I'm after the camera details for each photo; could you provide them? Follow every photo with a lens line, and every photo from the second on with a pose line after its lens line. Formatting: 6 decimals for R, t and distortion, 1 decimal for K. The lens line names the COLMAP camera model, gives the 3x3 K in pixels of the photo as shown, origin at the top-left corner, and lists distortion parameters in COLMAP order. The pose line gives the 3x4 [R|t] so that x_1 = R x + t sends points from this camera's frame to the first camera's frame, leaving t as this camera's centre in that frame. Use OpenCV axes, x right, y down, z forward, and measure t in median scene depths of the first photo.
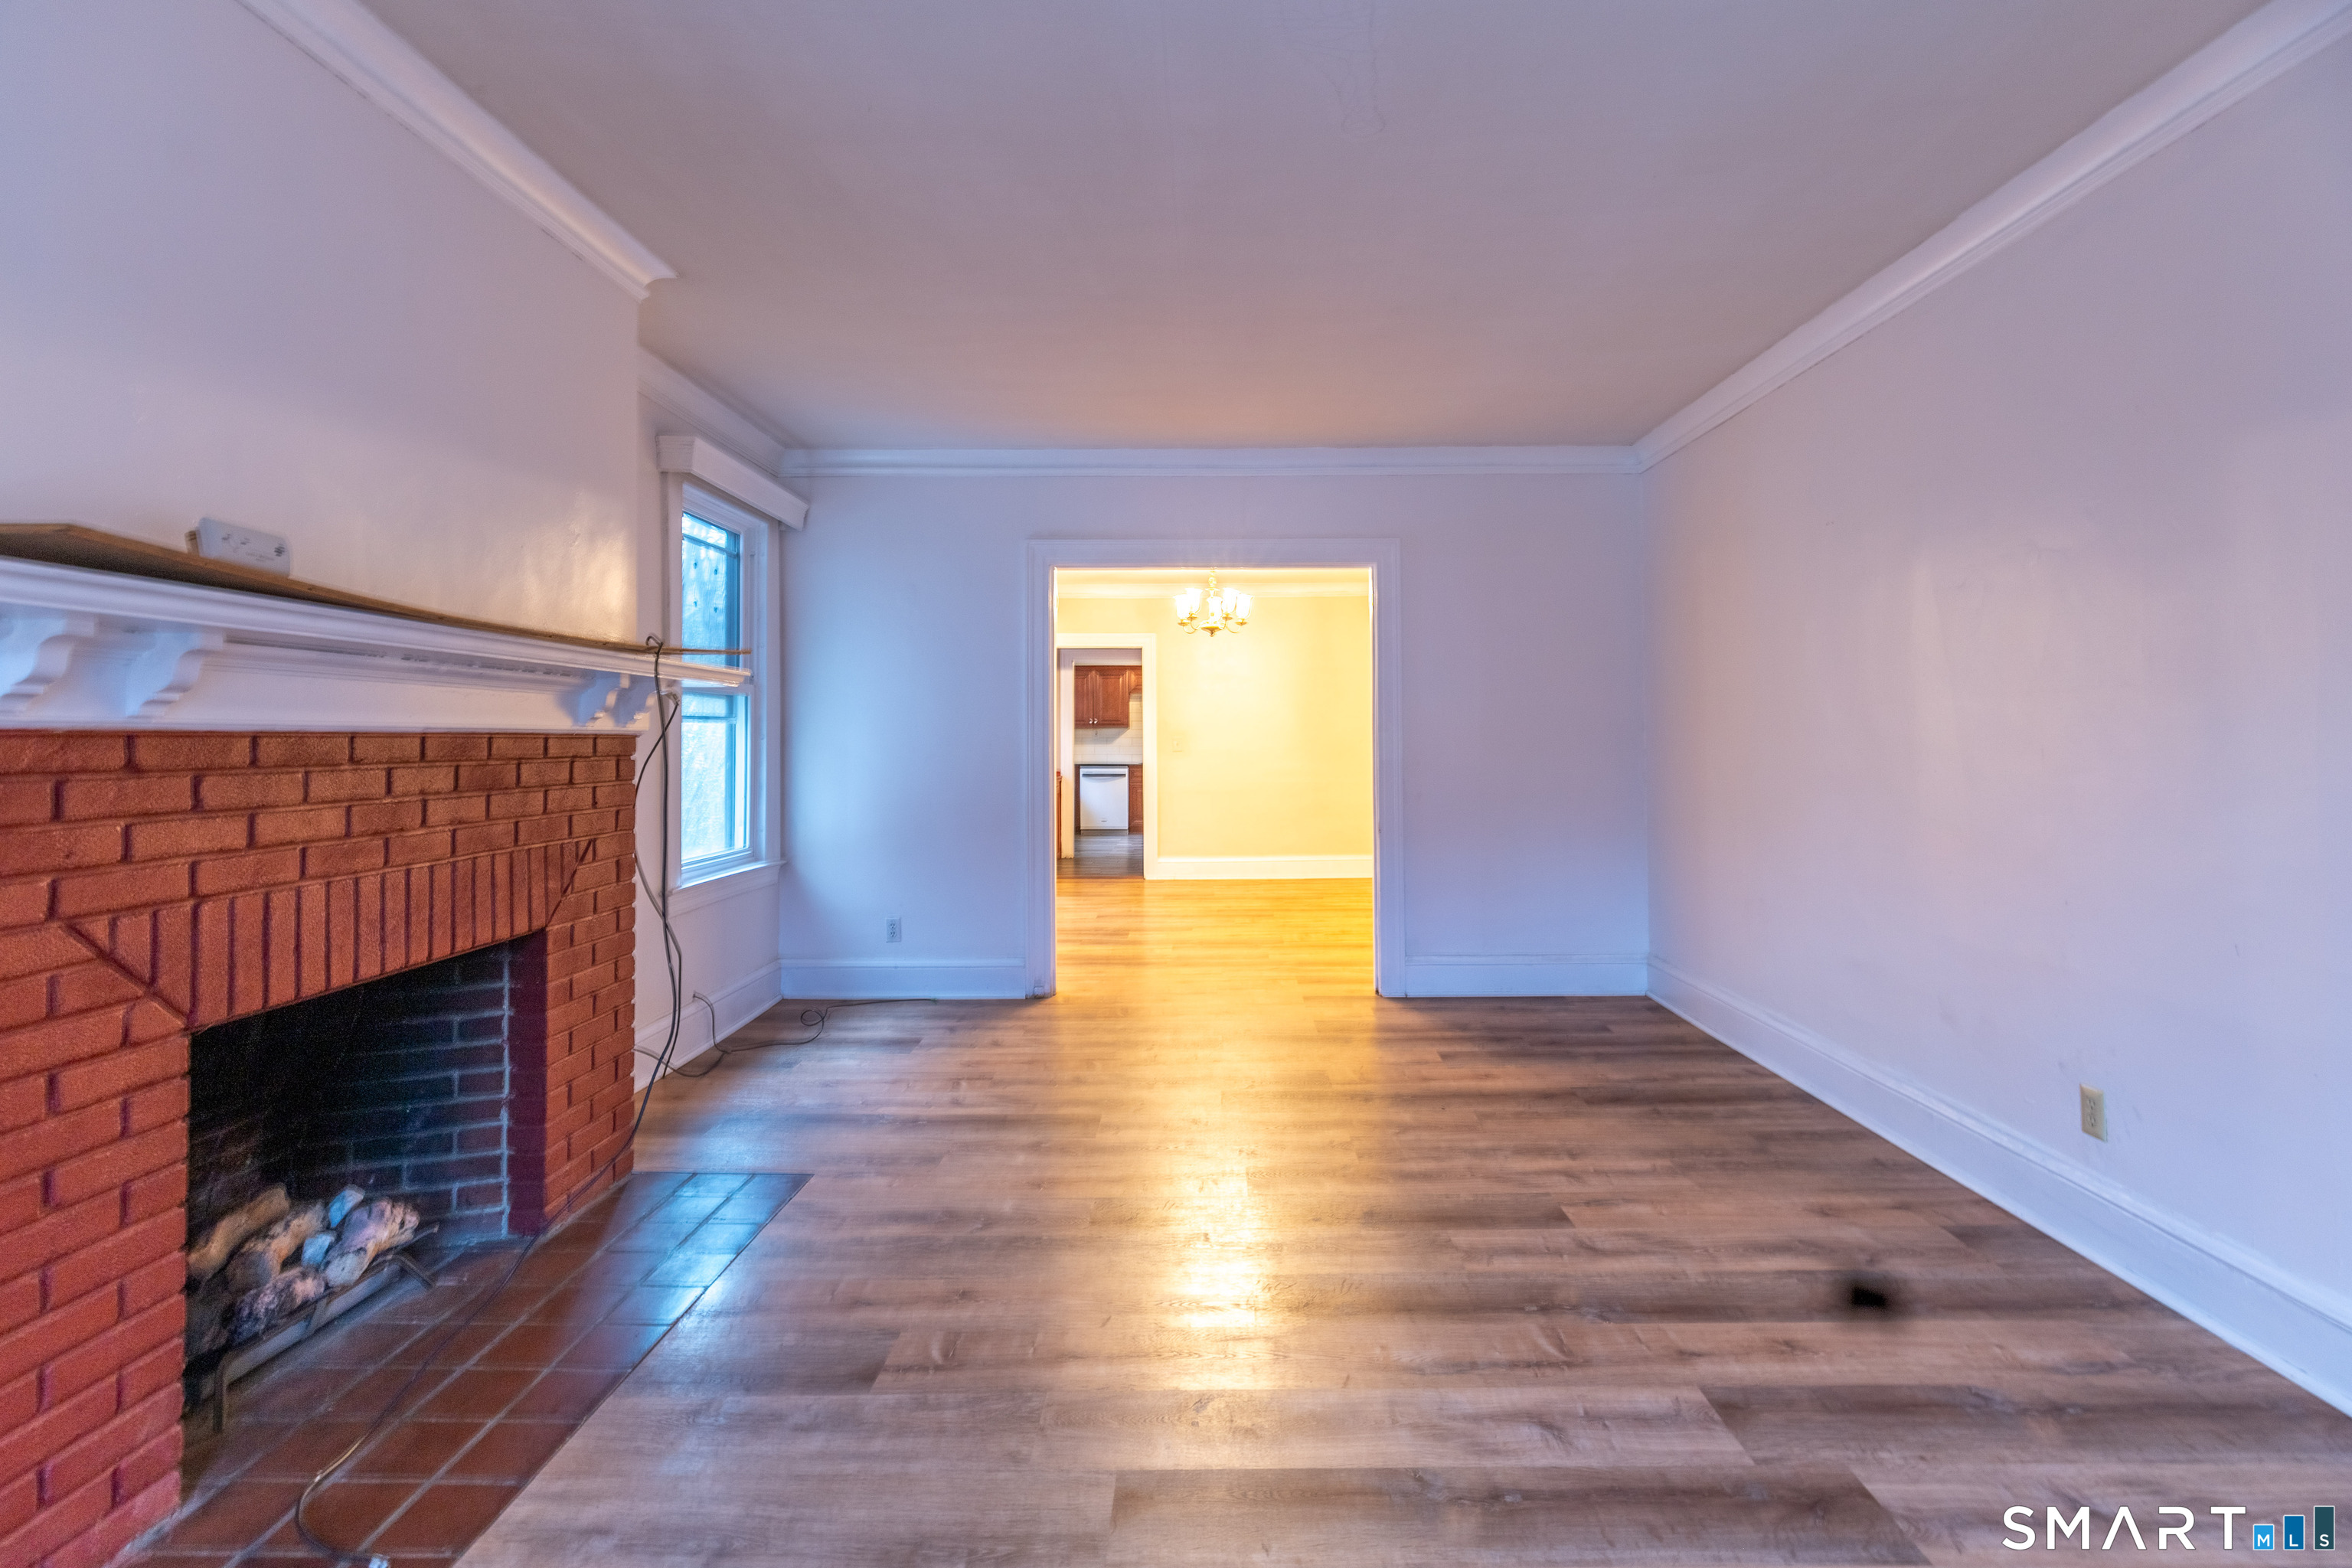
lens RADIAL K [[1091.0, 0, 1221.4], [0, 1091.0, 718.0], [0, 0, 1]] dist [0.004878, -0.000421]
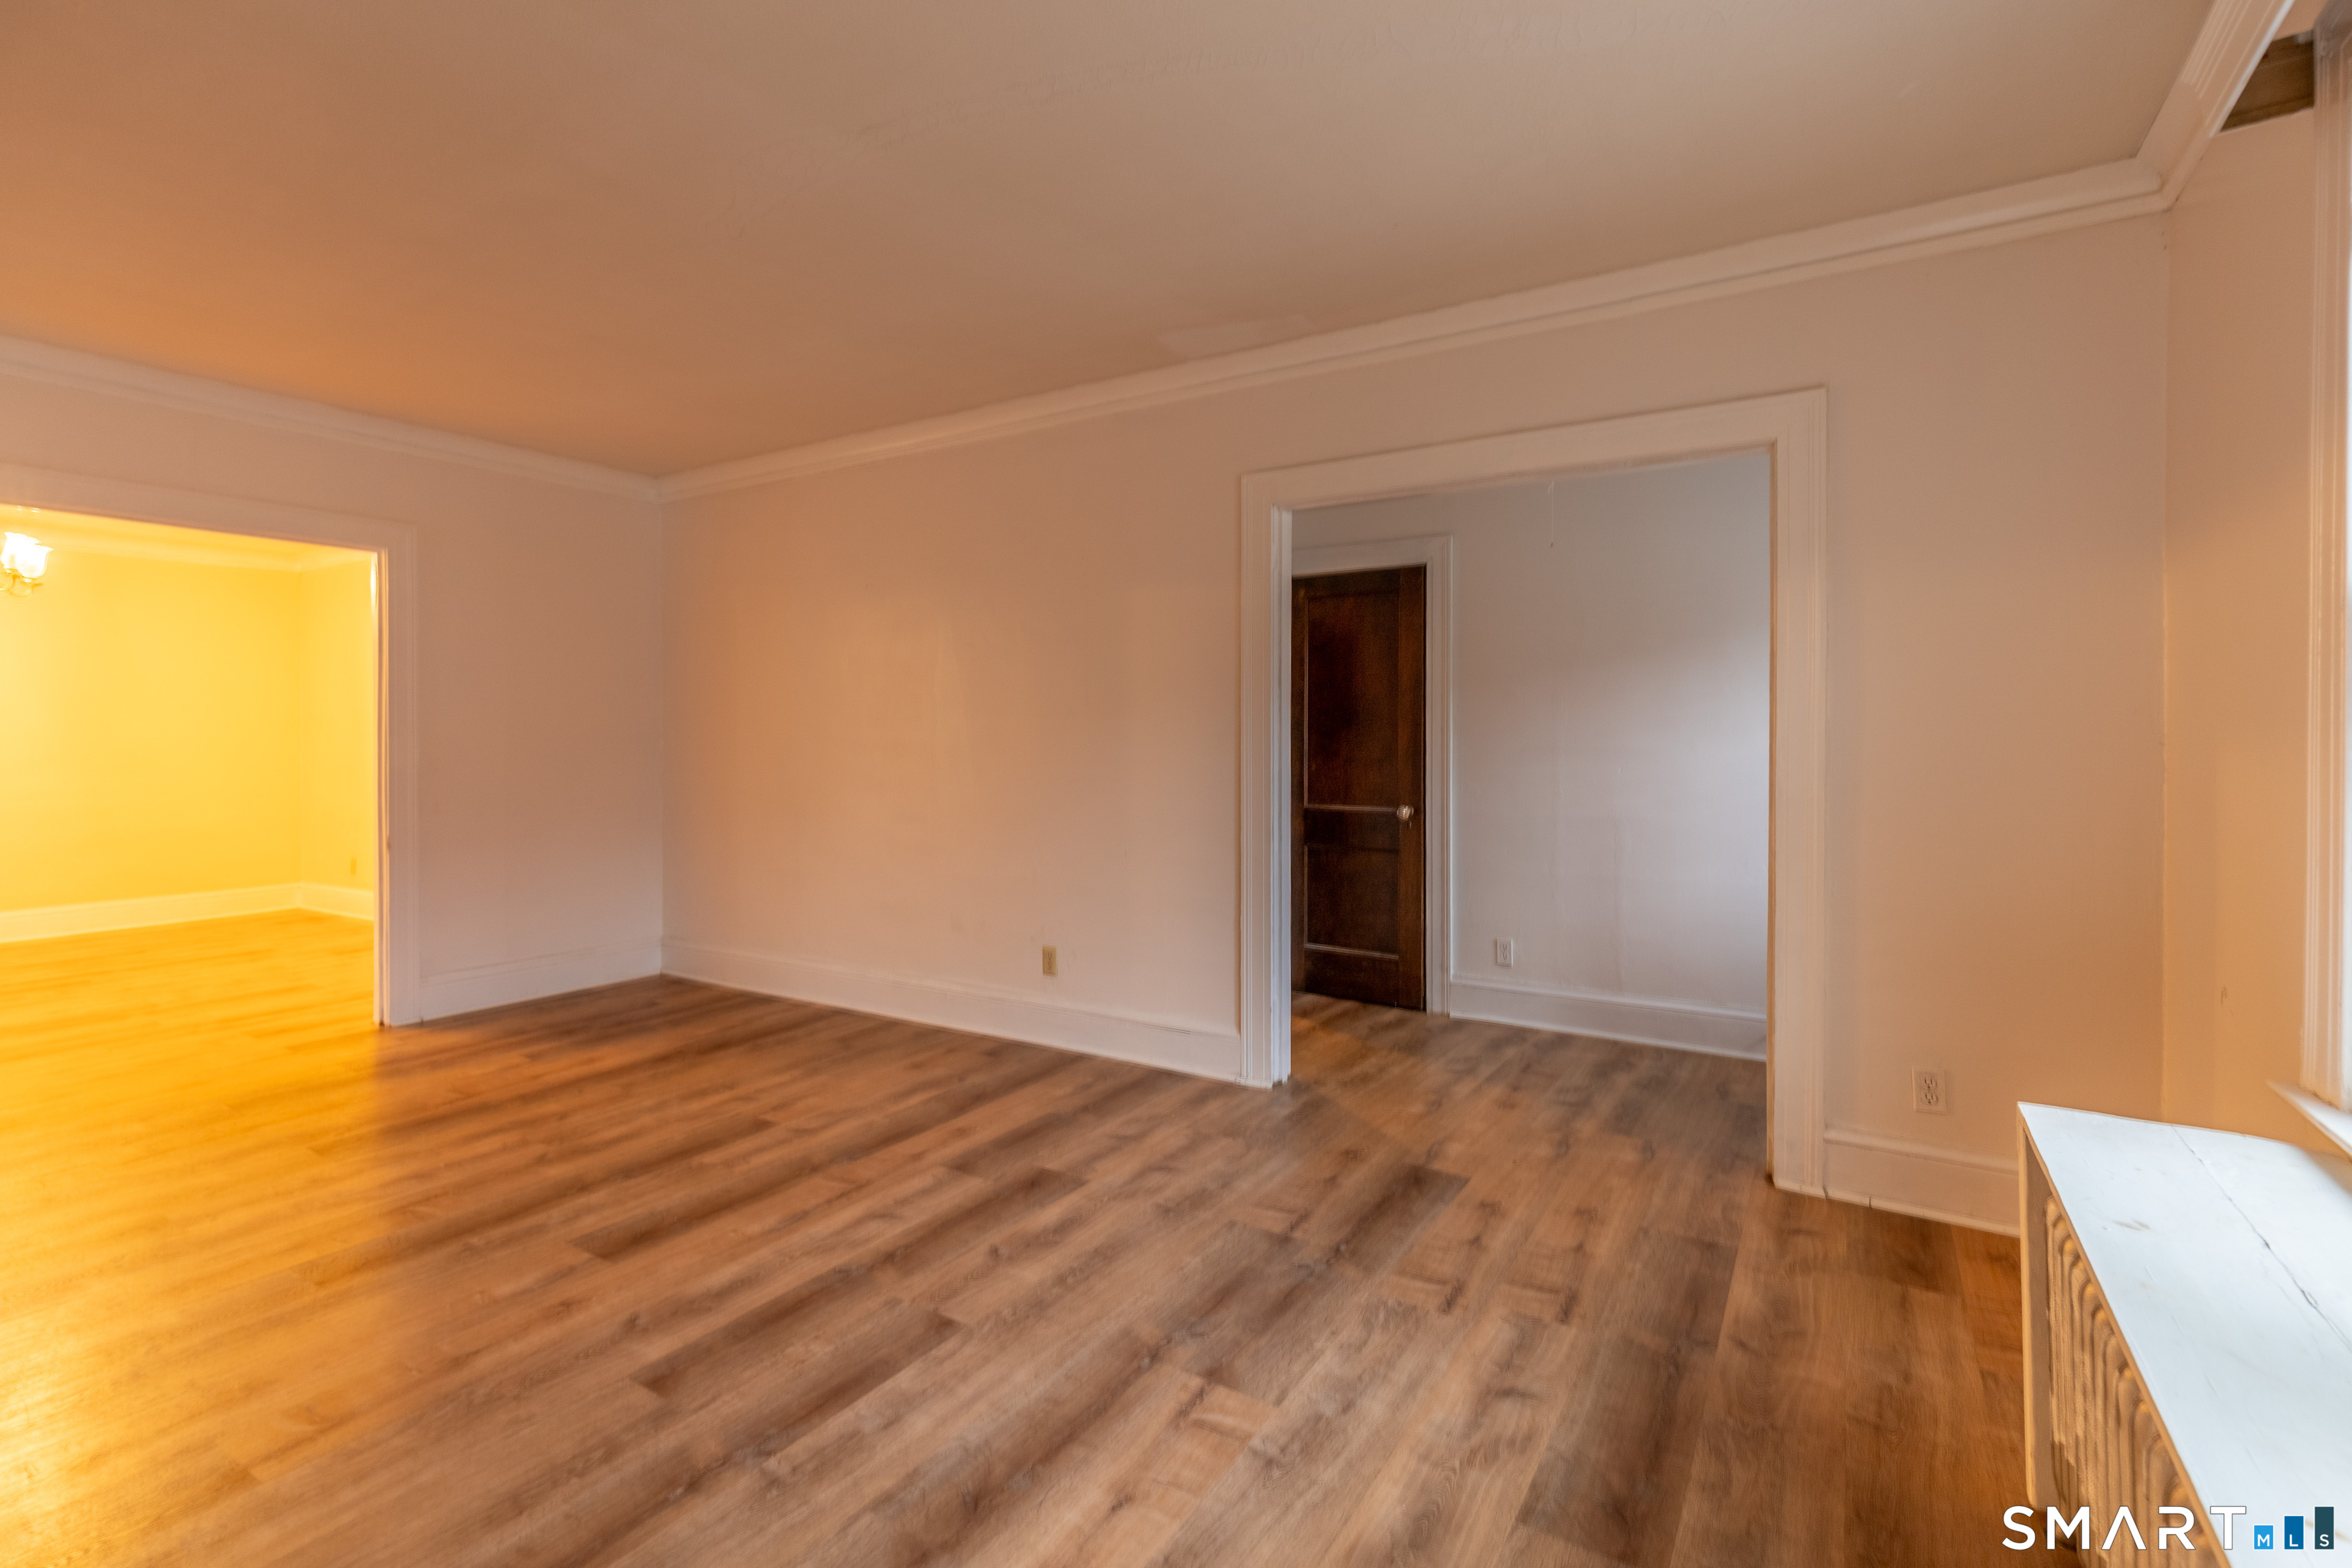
lens RADIAL K [[1078.0, 0, 1173.8], [0, 1078.0, 749.0], [0, 0, 1]] dist [-0.000652, -0.000199]
pose [[0.532179, -0.004712, 0.846619, -0.519776], [-0.013818, 0.999803, 0.014251, 0.001151], [-0.846519, -0.019283, 0.532009, -0.056092]]
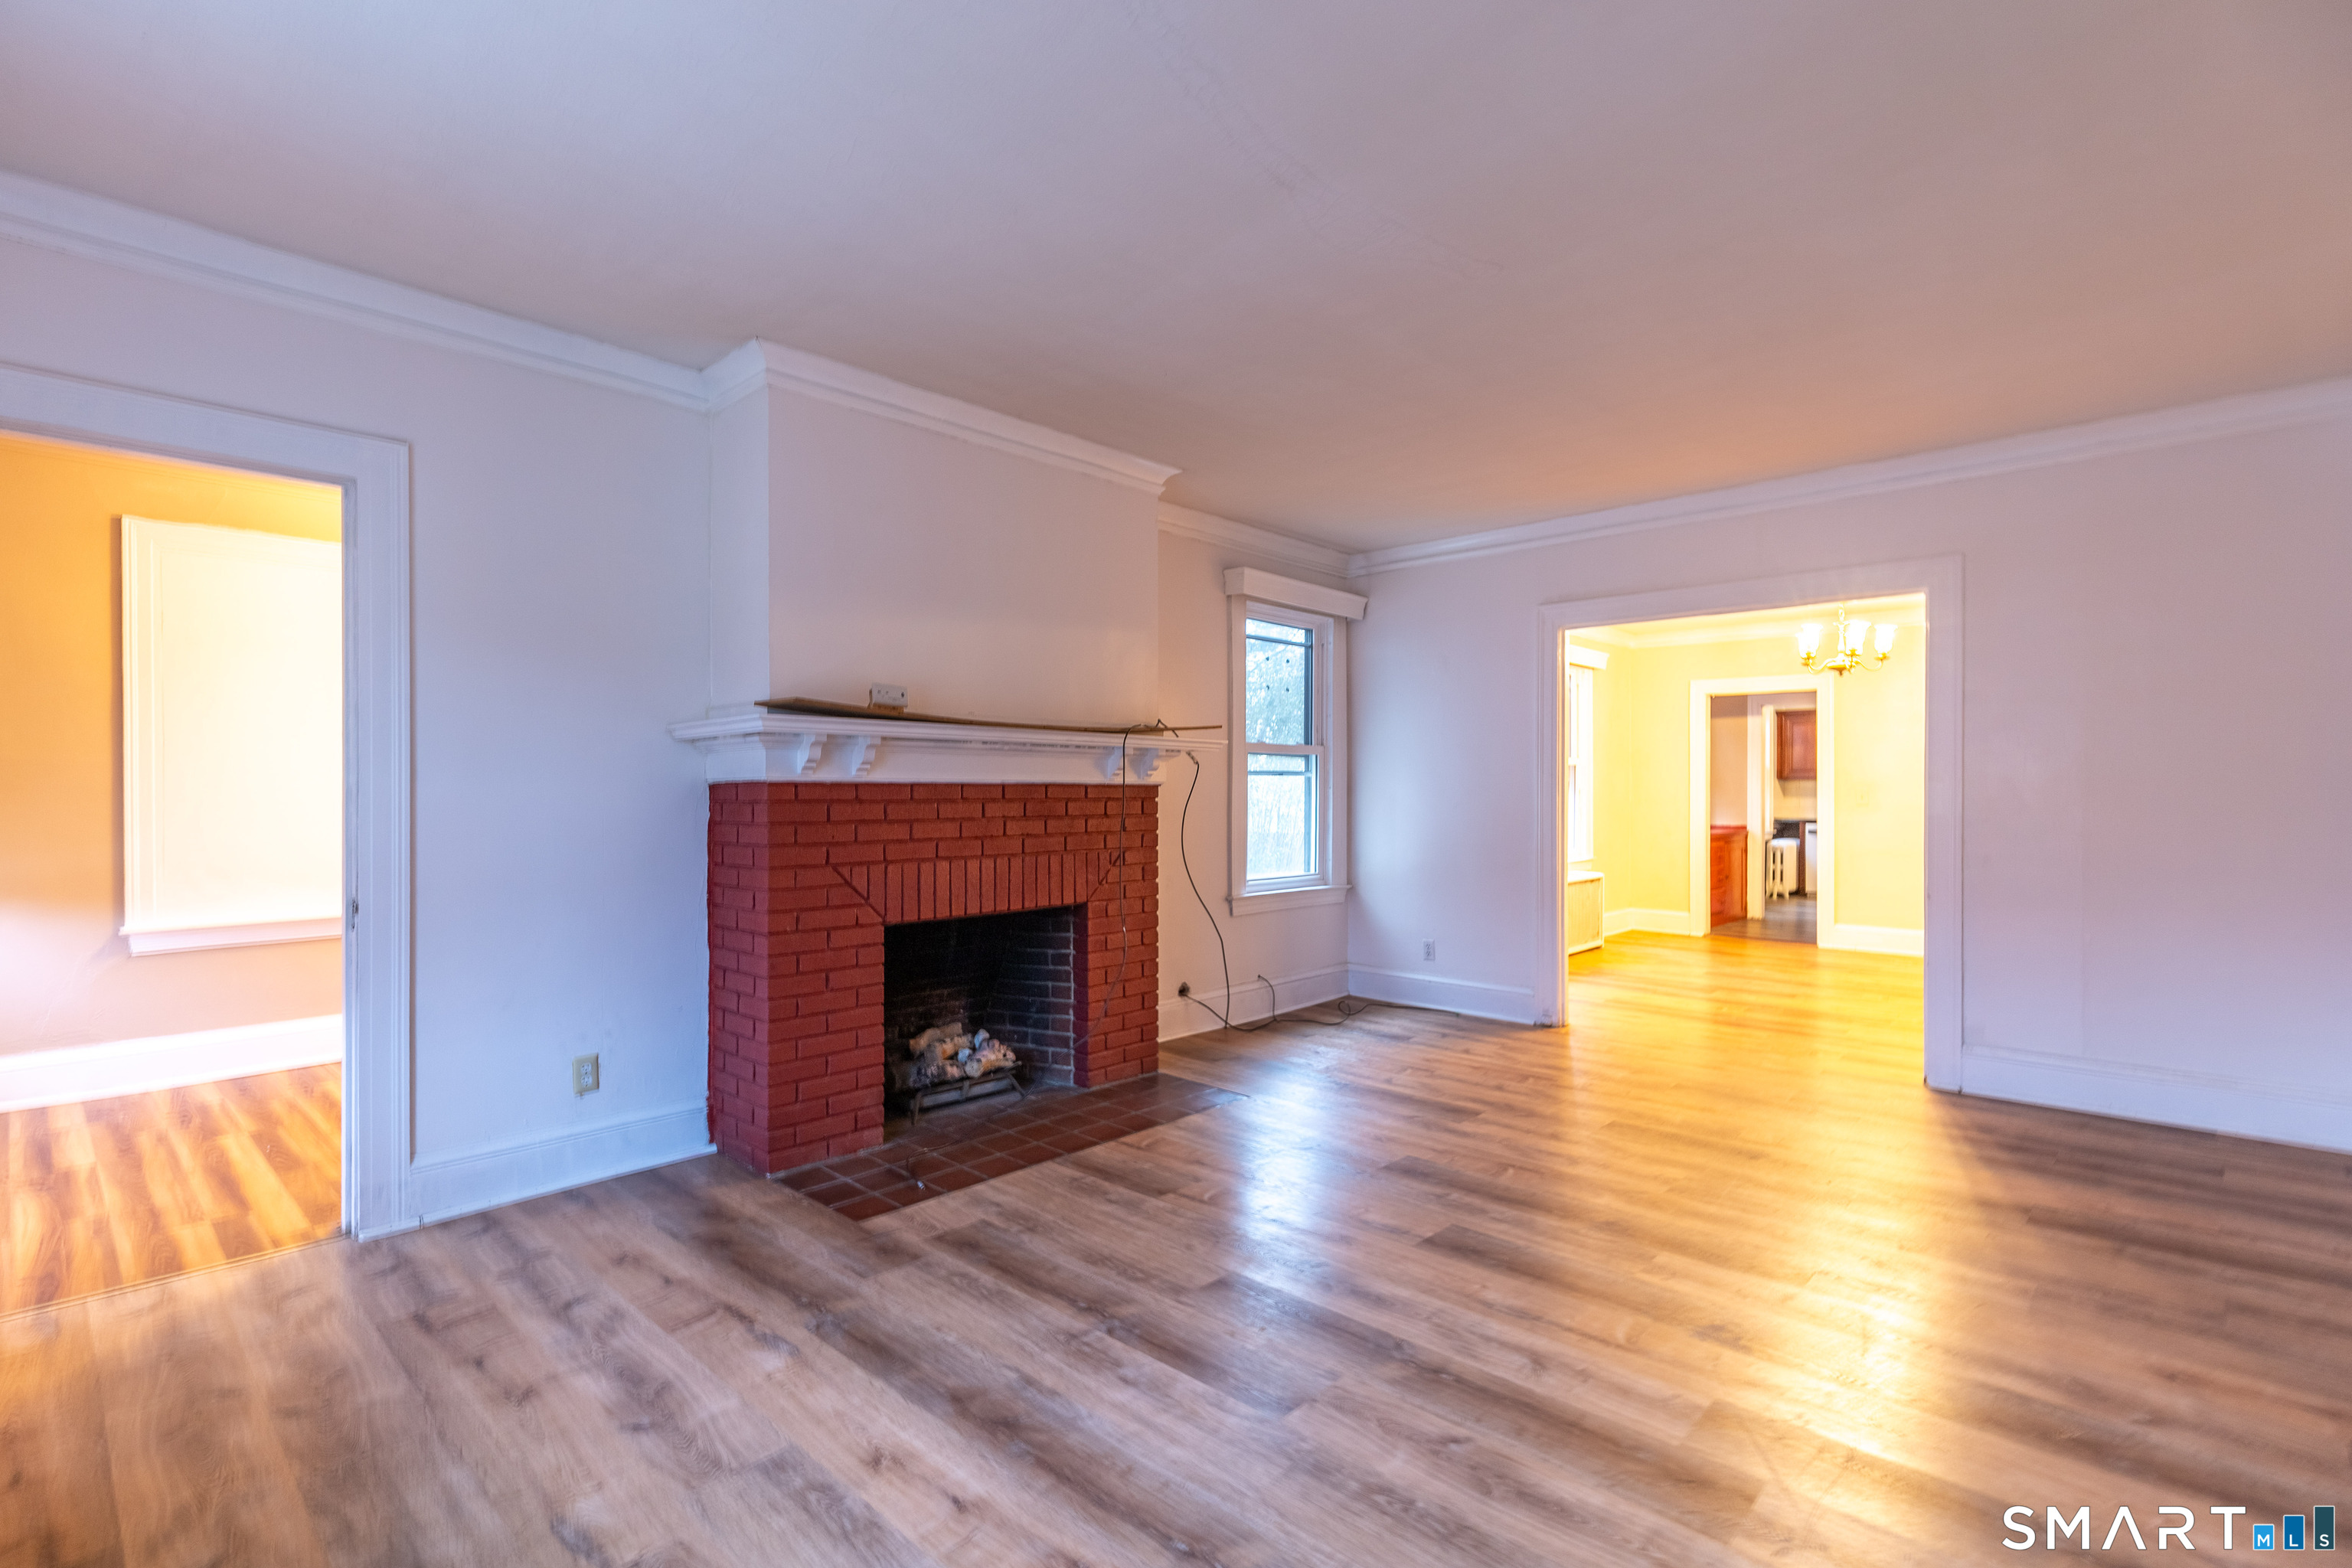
lens RADIAL K [[1103.1, 0, 1175.0], [0, 1103.1, 792.8], [0, 0, 1]] dist [0.006351, -0.000139]
pose [[0.723375, 0.005198, -0.690435, 0.624257], [0.009202, 0.999810, 0.017168, -0.000355], [0.690394, -0.018772, 0.723190, -0.101348]]
